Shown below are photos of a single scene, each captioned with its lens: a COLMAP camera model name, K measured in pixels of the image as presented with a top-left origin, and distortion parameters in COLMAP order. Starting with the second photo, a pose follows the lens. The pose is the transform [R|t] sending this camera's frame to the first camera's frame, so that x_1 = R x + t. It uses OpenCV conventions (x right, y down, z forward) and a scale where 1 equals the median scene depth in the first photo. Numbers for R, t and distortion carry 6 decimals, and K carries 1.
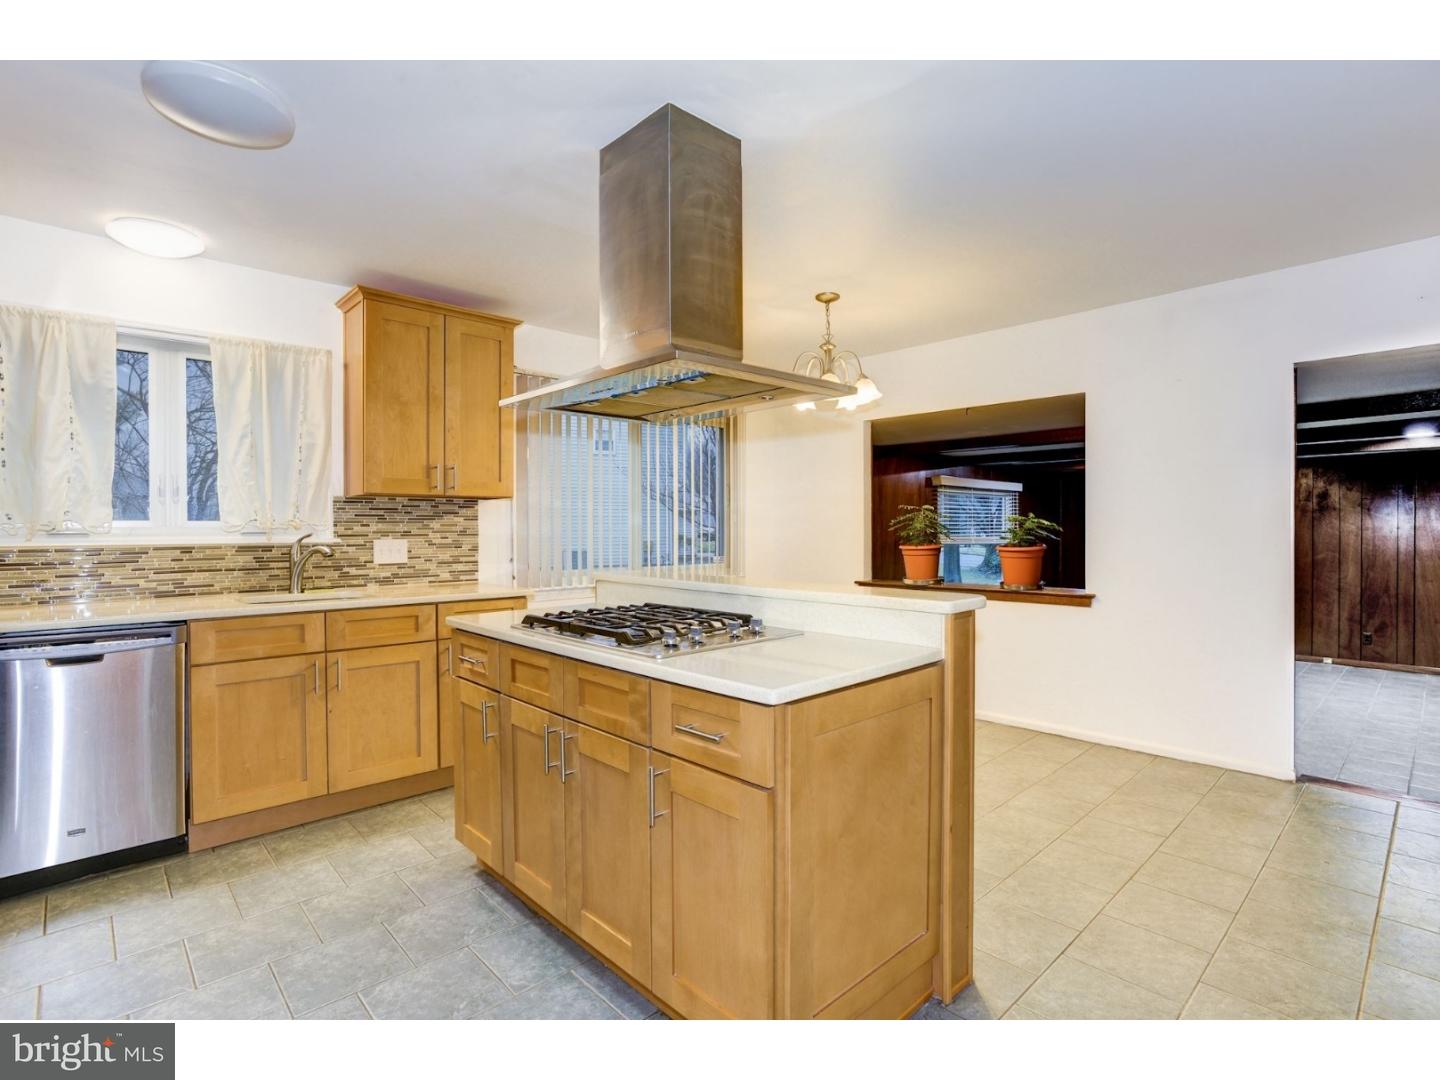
lens RADIAL K [[714.6, 0, 720.0], [0, 714.6, 540.0], [0, 0, 1]] dist [-0.025369, 0.000223]
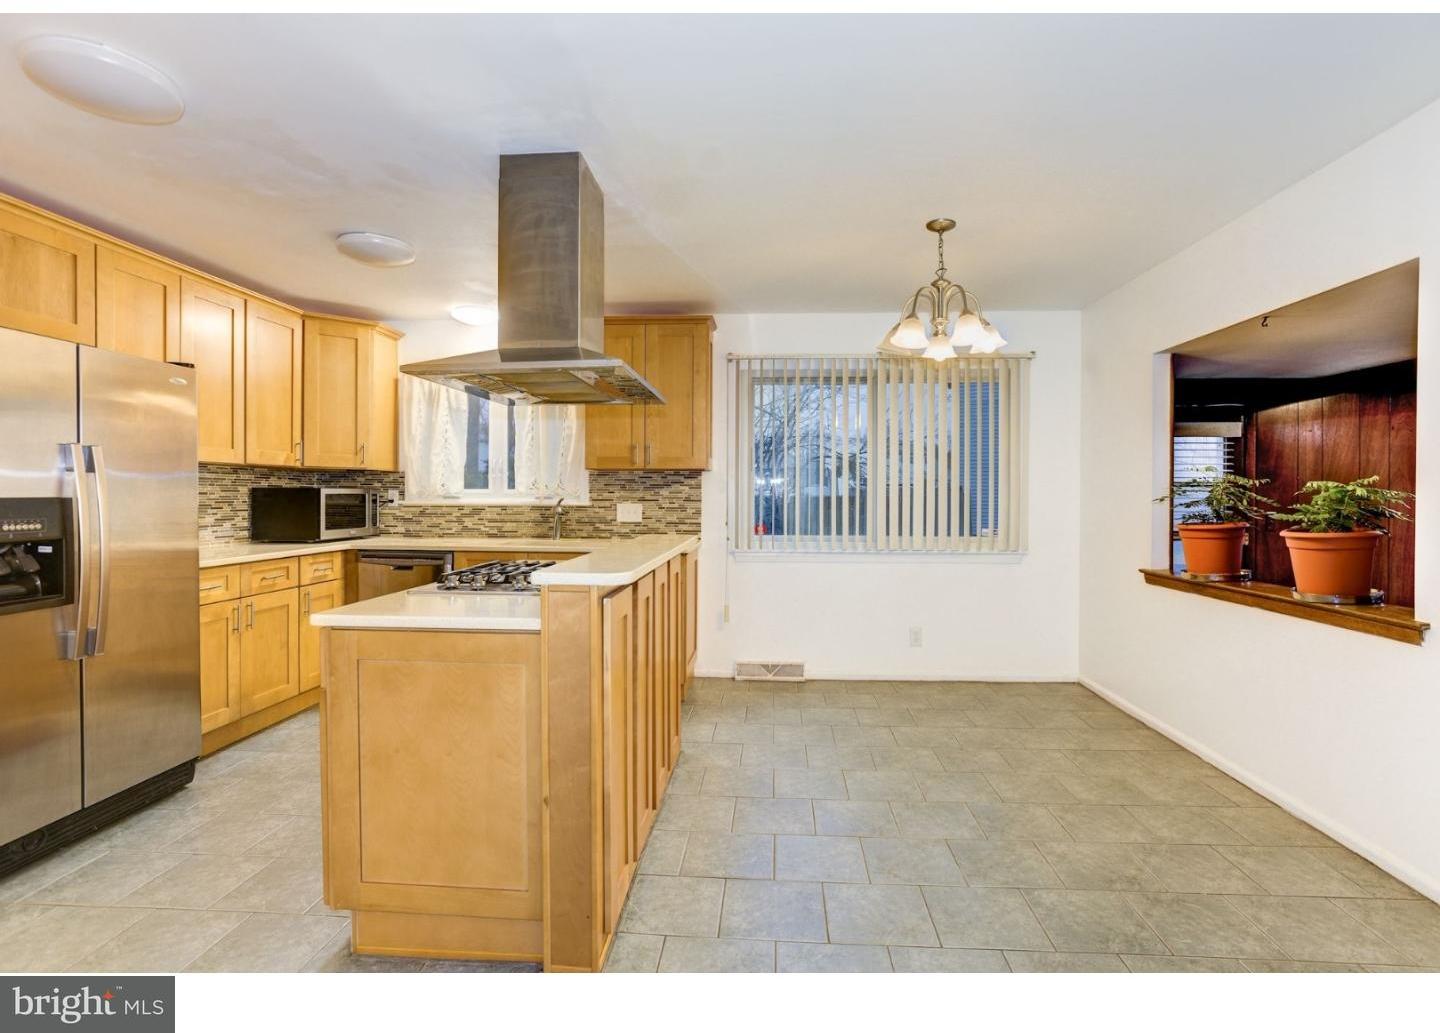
lens RADIAL K [[711.7, 0, 720.4], [0, 711.7, 498.5], [0, 0, 1]] dist [-0.057313, 0.027110]
pose [[0.667692, 0.010198, -0.744368, 0.639327], [-0.018358, 0.999828, -0.002769, -0.009807], [0.744211, 0.015514, 0.667764, 0.270425]]
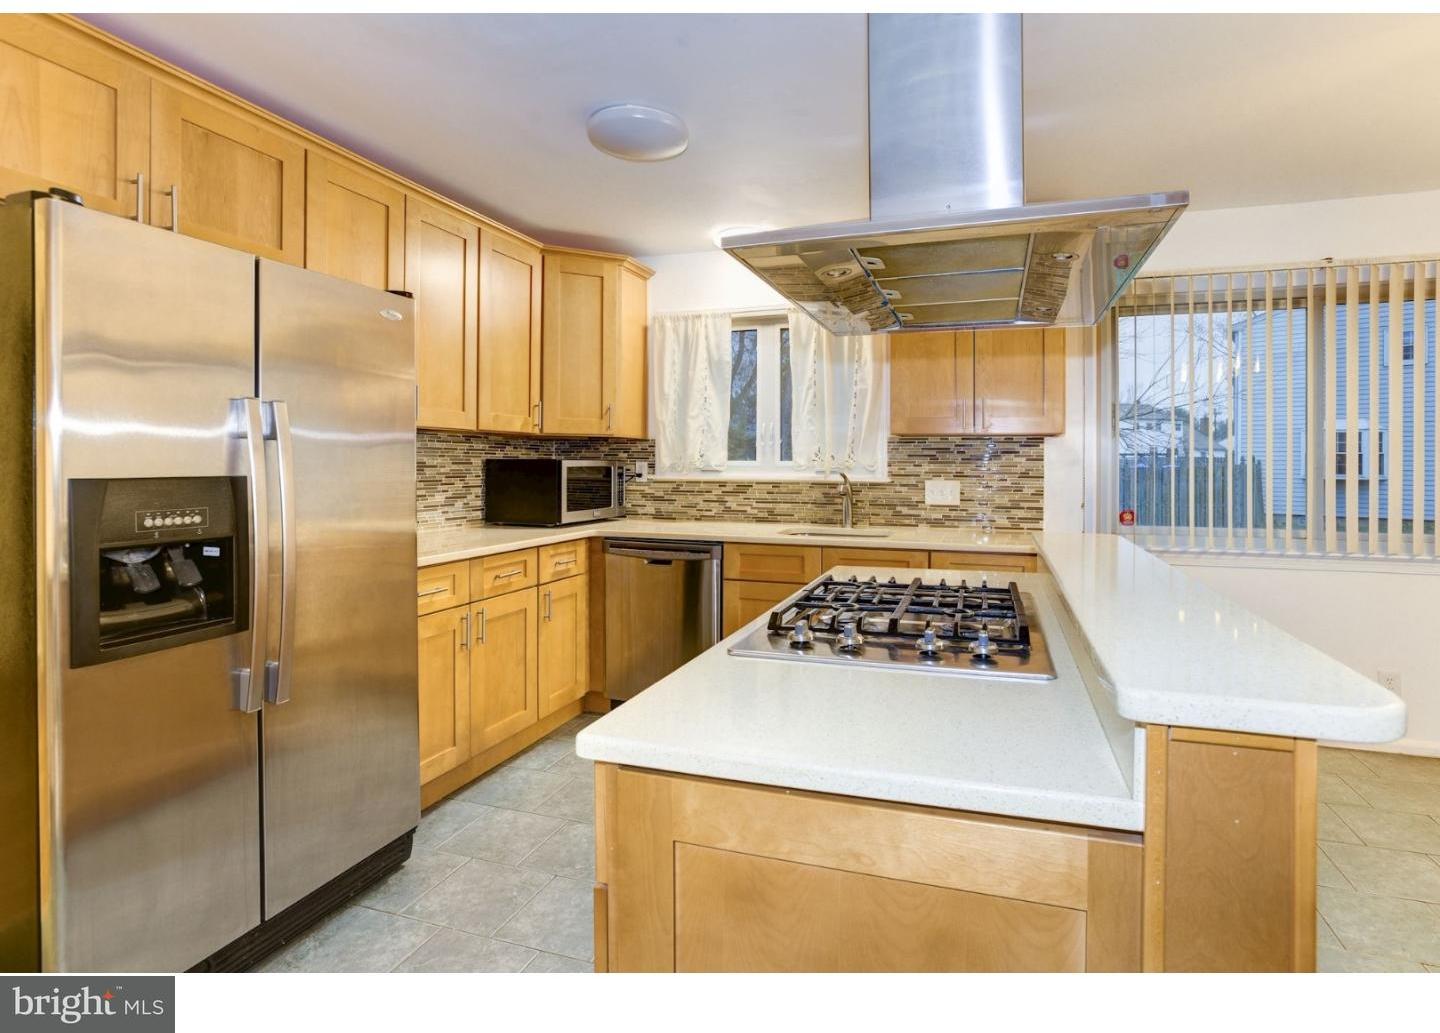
lens RADIAL K [[721.6, 0, 759.8], [0, 721.6, 465.6], [0, 0, 1]] dist [-0.073422, 0.040859]
pose [[0.476829, 0.009274, -0.878947, 0.290353], [-0.021187, 0.999775, -0.000944, -0.015152], [0.878741, 0.019072, 0.476918, 0.329056]]
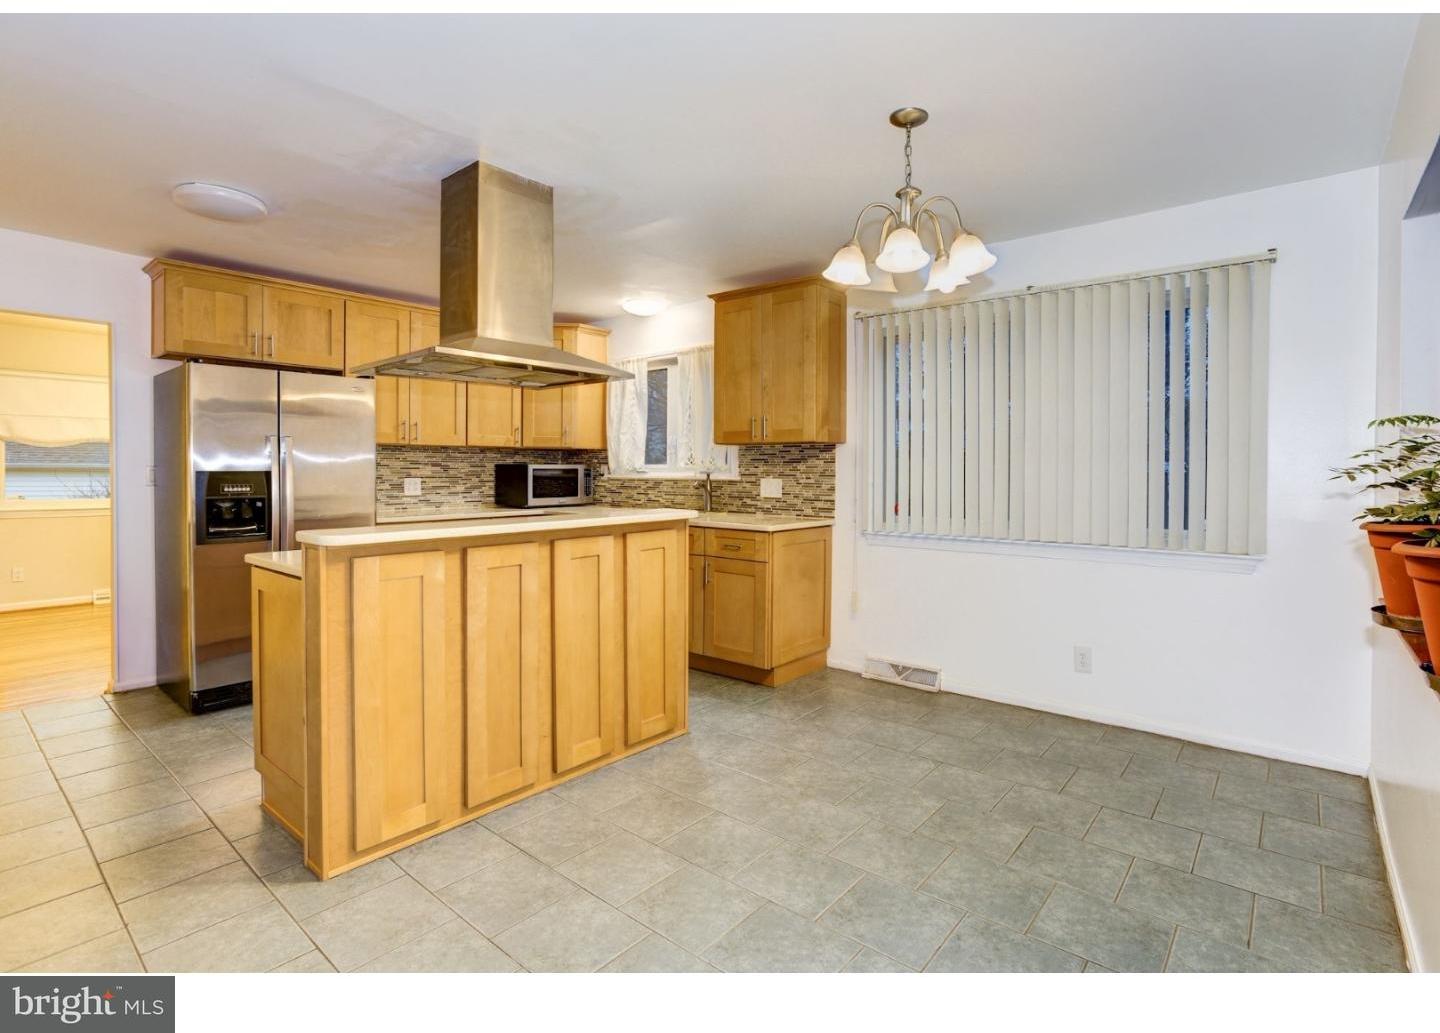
lens RADIAL K [[710.0, 0, 716.8], [0, 710.0, 473.5], [0, 0, 1]] dist [-0.052263, 0.025738]
pose [[0.096544, 0.011187, -0.995266, 0.820976], [-0.020122, 0.999754, 0.009286, -0.020335], [0.995125, 0.019130, 0.096745, 0.817860]]
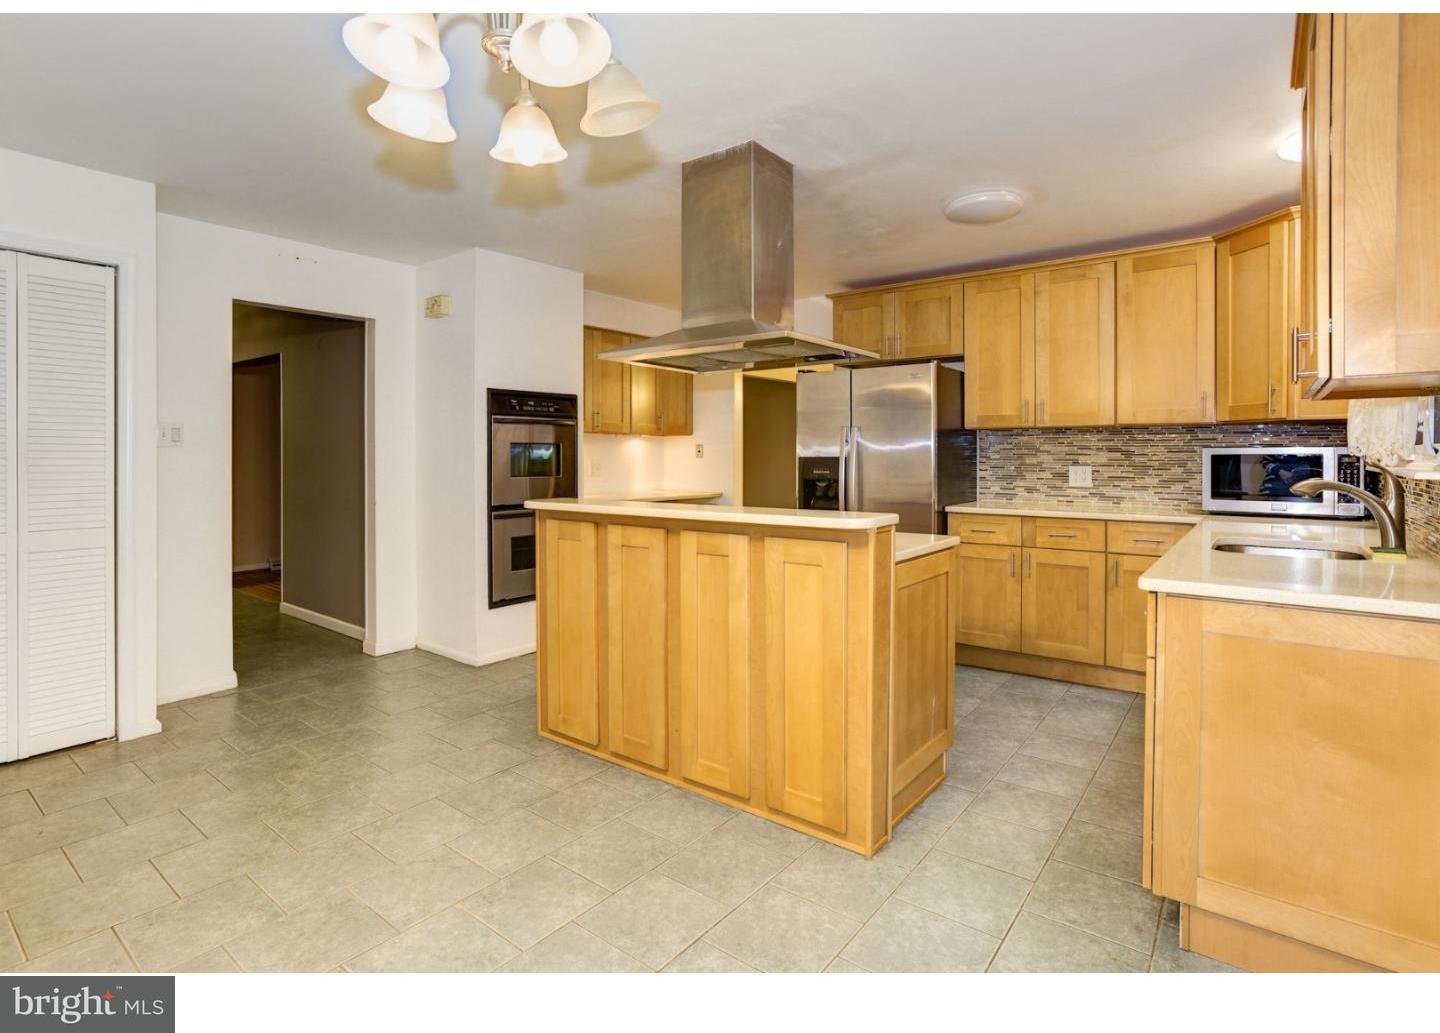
lens RADIAL K [[710.0, 0, 716.8], [0, 710.0, 473.5], [0, 0, 1]] dist [-0.052263, 0.025738]
pose [[-0.989373, 0.010844, -0.144995, 0.106587], [0.004391, 0.998988, 0.044754, -0.029128], [0.145333, 0.043642, -0.988420, 1.443776]]
